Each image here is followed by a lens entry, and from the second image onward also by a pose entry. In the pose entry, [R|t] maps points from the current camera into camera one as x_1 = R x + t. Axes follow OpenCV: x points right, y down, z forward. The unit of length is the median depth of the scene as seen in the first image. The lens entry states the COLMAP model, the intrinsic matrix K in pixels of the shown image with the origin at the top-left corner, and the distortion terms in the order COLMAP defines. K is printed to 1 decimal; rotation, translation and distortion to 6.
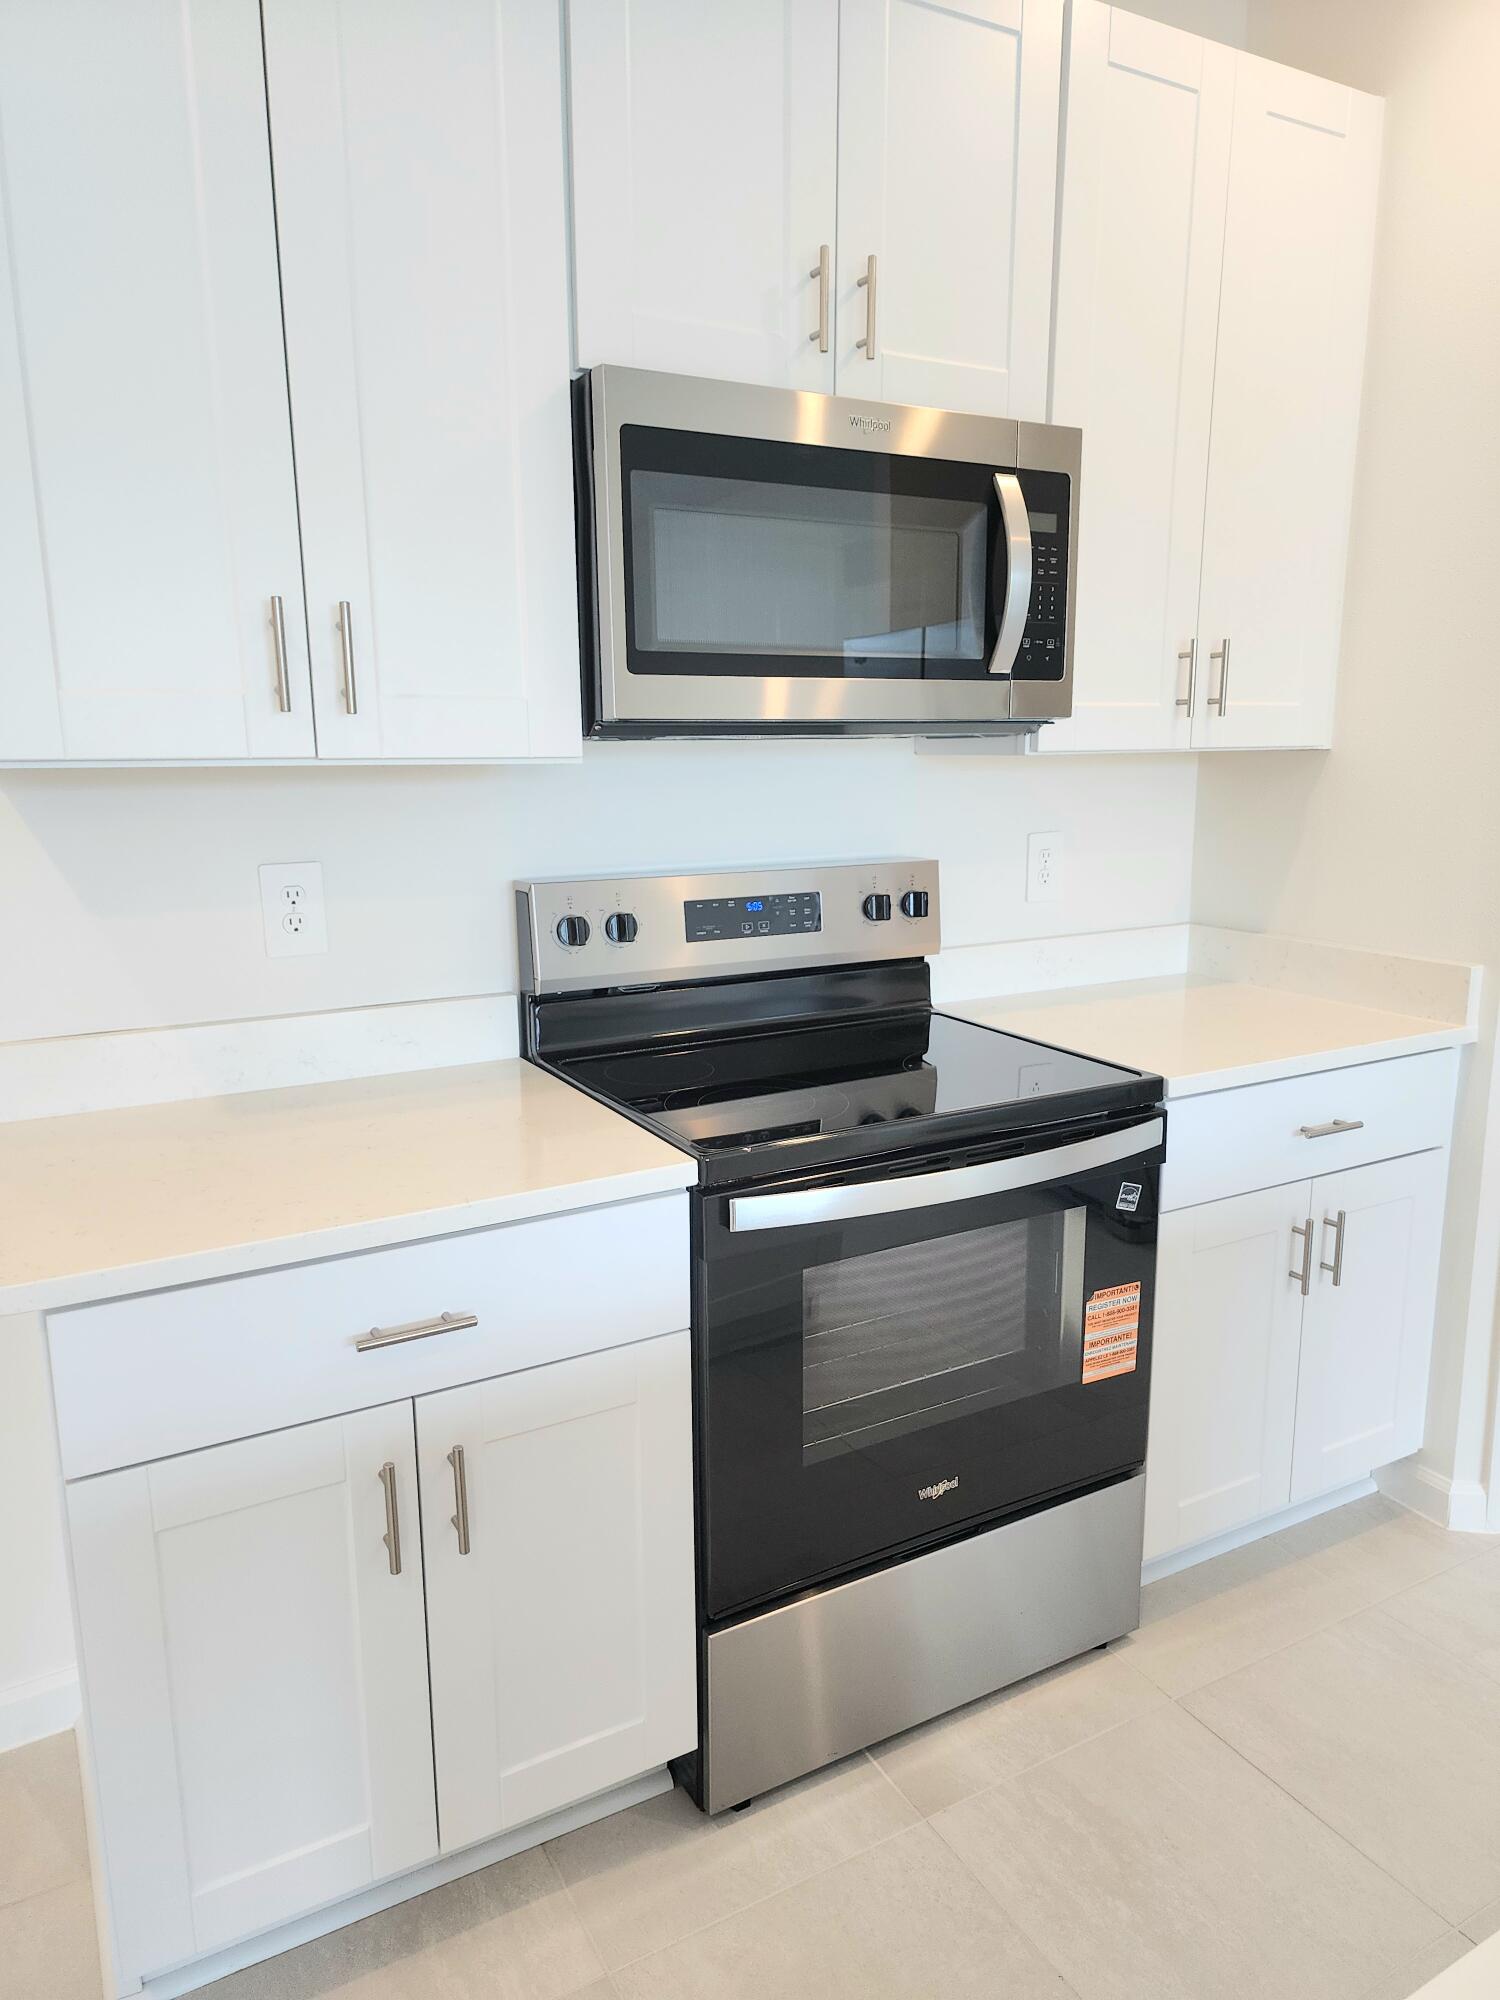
lens RADIAL K [[1336.0, 0, 739.5], [0, 1336.0, 1006.1], [0, 0, 1]] dist [0.042769, -0.033270]
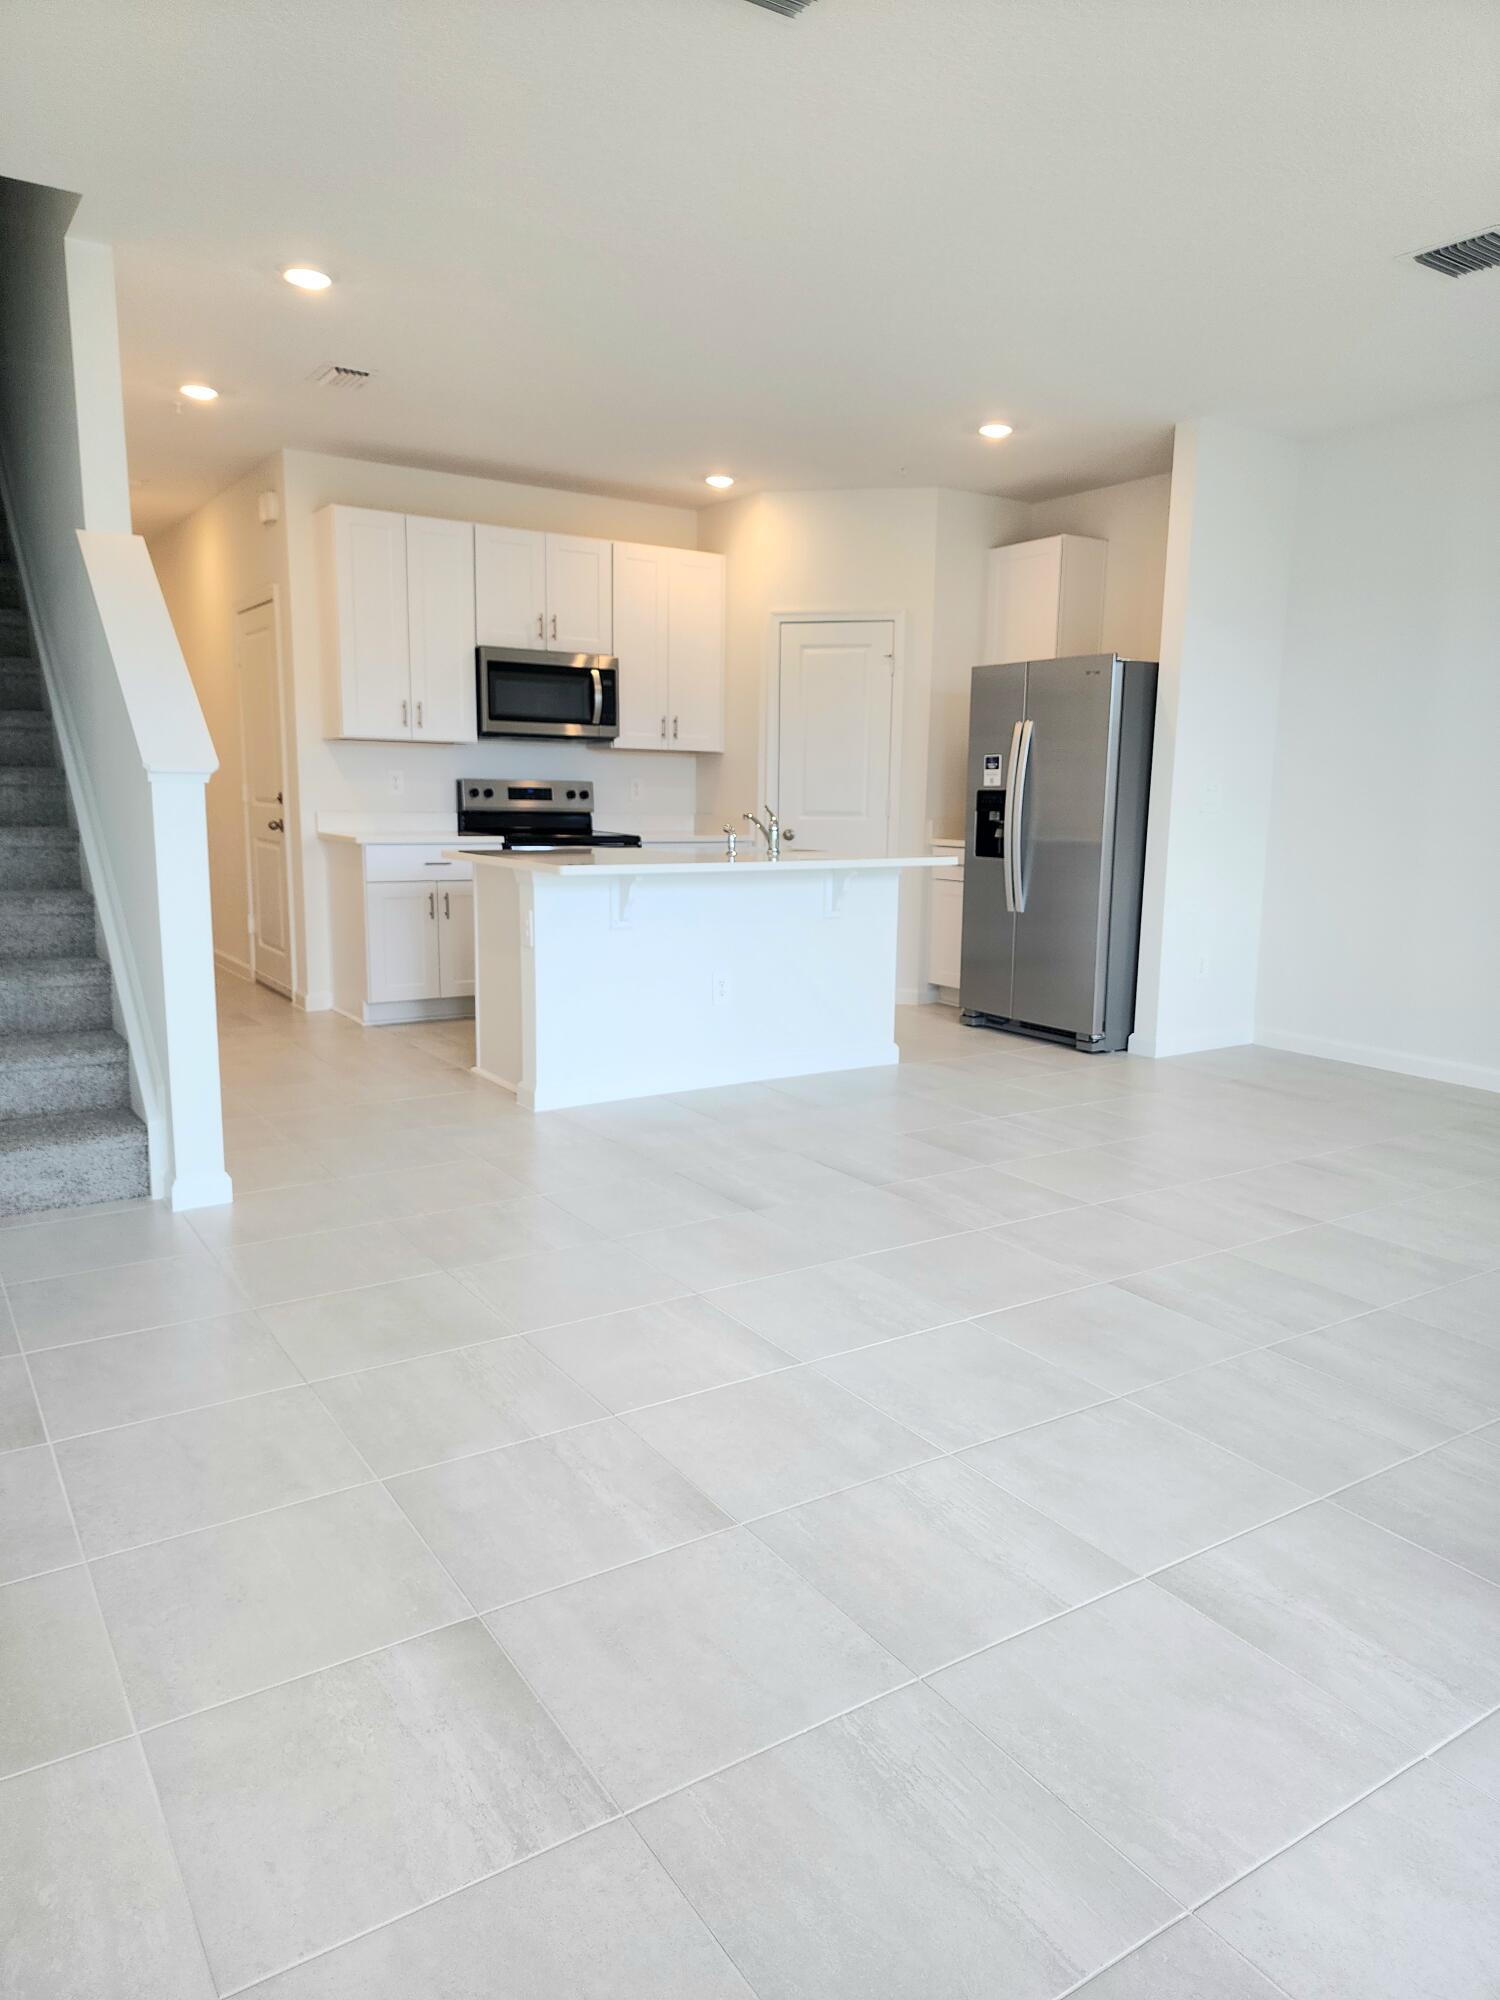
lens RADIAL K [[1336.0, 0, 755.8], [0, 1336.0, 1016.4], [0, 0, 1]] dist [0.042769, -0.033270]
pose [[0.997197, 0.015815, 0.073133, 0.375341], [-0.014276, 0.999667, -0.021515, 0.612754], [-0.073448, 0.020410, 0.997090, -2.616020]]
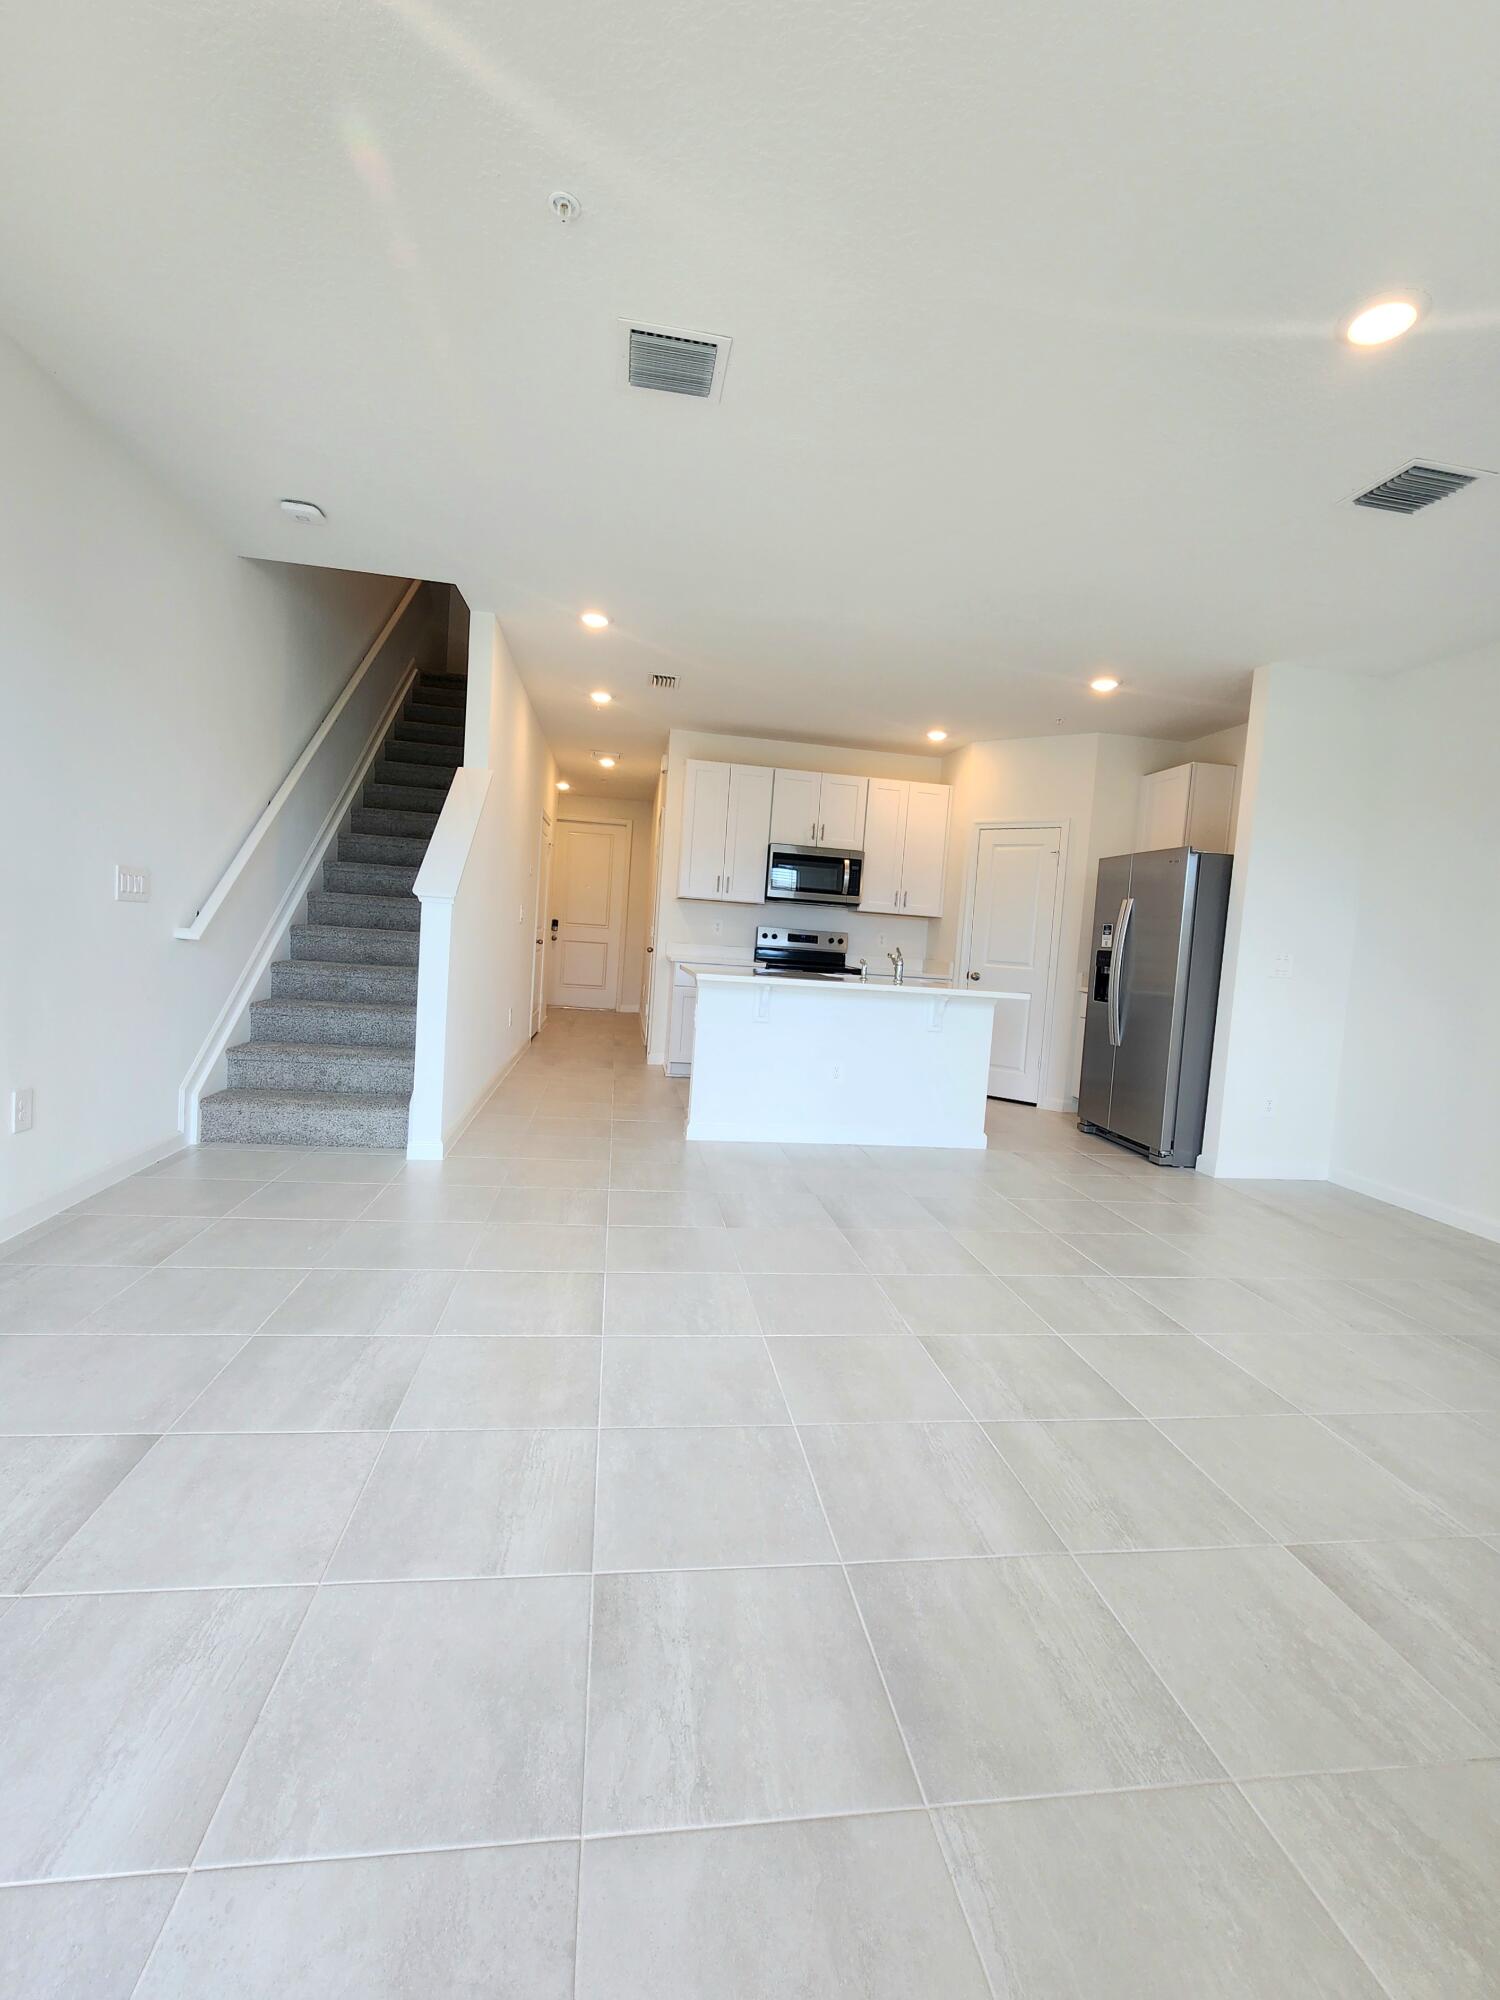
lens RADIAL K [[869.3, 0, 745.8], [0, 869.3, 996.5], [0, 0, 1]] dist [0.000393, -0.000382]
pose [[0.929422, 0.102937, -0.354370, 1.112320], [-0.148207, 0.983578, -0.102999, 0.577529], [0.337948, 0.148250, 0.929416, -2.329371]]
